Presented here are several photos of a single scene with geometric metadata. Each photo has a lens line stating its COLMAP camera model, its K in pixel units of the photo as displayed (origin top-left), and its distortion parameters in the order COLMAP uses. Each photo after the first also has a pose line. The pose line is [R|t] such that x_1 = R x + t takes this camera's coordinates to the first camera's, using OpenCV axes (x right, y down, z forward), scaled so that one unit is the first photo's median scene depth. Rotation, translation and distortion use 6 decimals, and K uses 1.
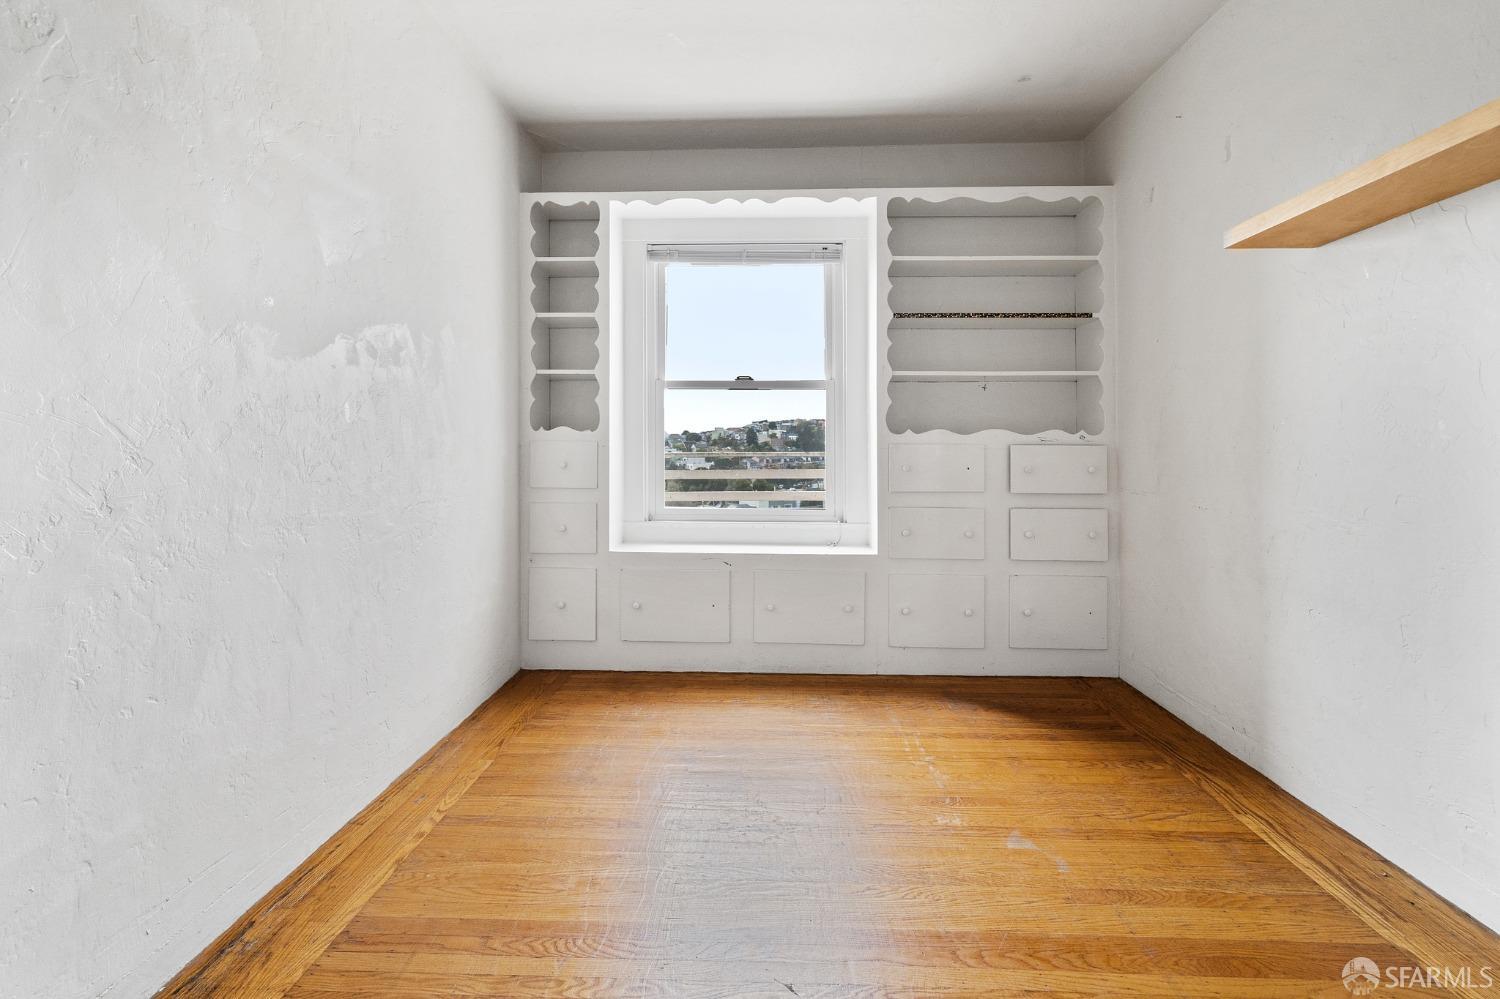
lens RADIAL K [[655.5, 0, 748.0], [0, 655.5, 438.4], [0, 0, 1]] dist [-0.001549, 0.000016]
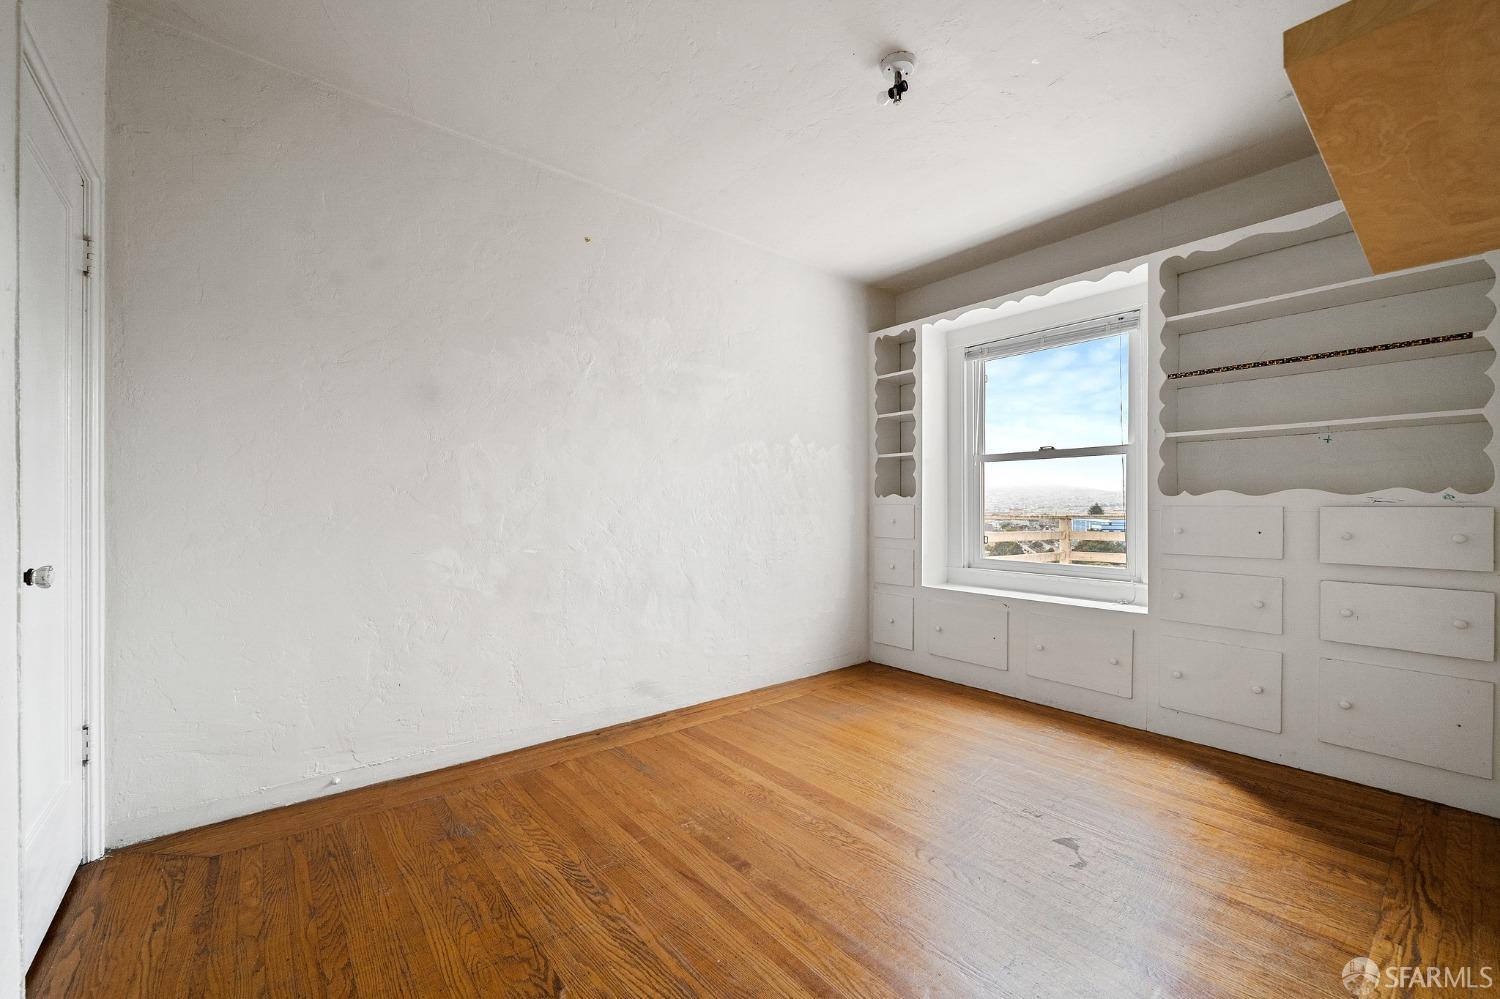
lens RADIAL K [[588.7, 0, 756.9], [0, 588.7, 510.4], [0, 0, 1]] dist [-0.002045, -0.000234]
pose [[0.673363, 0.003094, -0.739305, 0.465214], [0.006478, 0.999928, 0.010085, 0.002131], [0.739284, -0.011580, 0.673295, -0.067274]]
